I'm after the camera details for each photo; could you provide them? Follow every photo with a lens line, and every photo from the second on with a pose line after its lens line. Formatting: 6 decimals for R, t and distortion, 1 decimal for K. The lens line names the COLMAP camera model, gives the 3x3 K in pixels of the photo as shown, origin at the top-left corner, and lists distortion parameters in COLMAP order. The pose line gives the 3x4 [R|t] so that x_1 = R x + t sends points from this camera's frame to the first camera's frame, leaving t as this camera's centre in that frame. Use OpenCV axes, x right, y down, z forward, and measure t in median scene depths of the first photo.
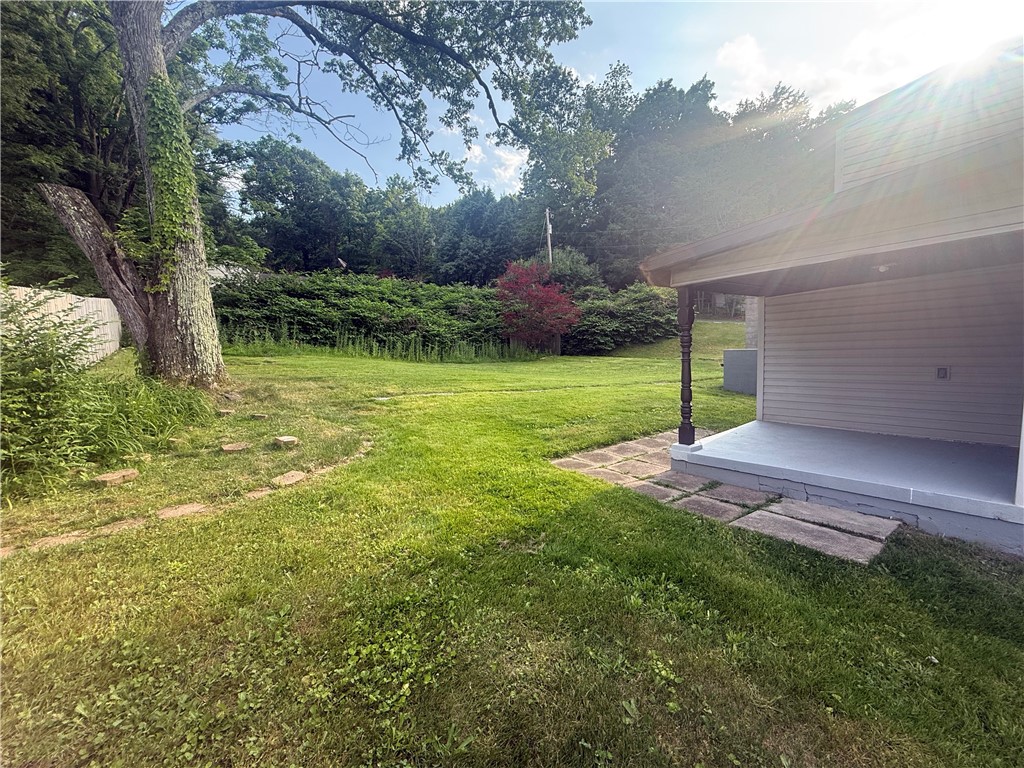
lens RADIAL K [[411.1, 0, 510.8], [0, 411.1, 382.6], [0, 0, 1]] dist [-0.000392, -0.000528]
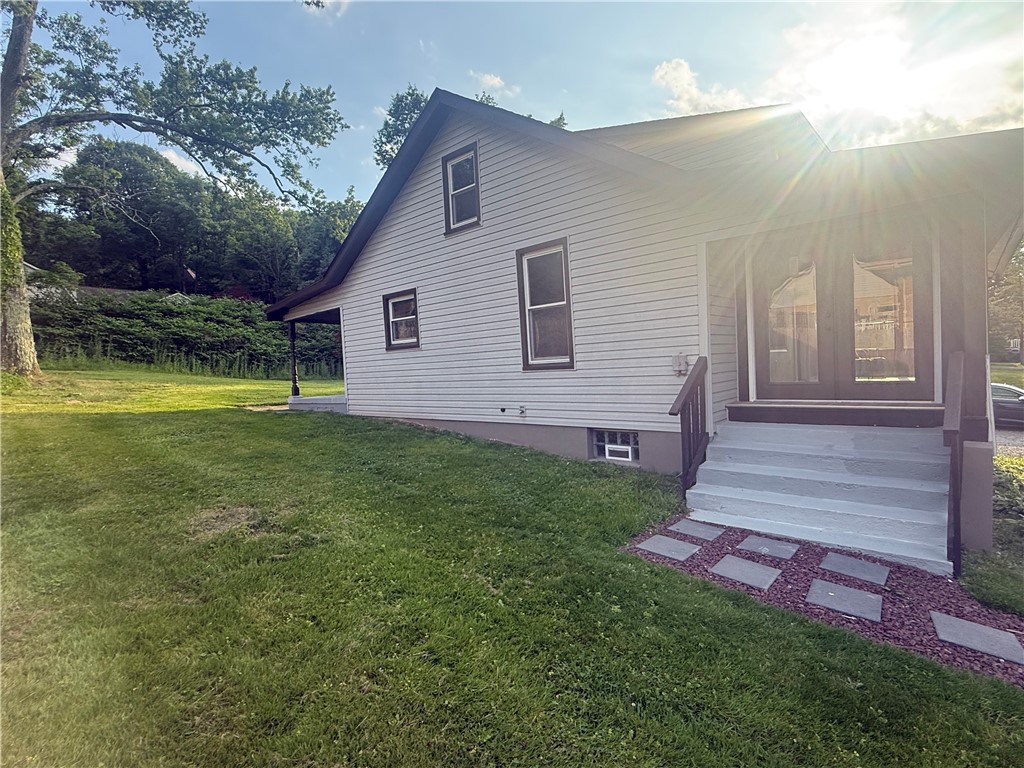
lens RADIAL K [[494.0, 0, 513.4], [0, 494.0, 385.6], [0, 0, 1]] dist [0.000452, 0.001361]
pose [[0.985139, -0.009023, 0.171524, 0.259979], [0.020278, 0.997745, -0.063984, 0.067227], [-0.170560, 0.066512, 0.983100, -0.394932]]
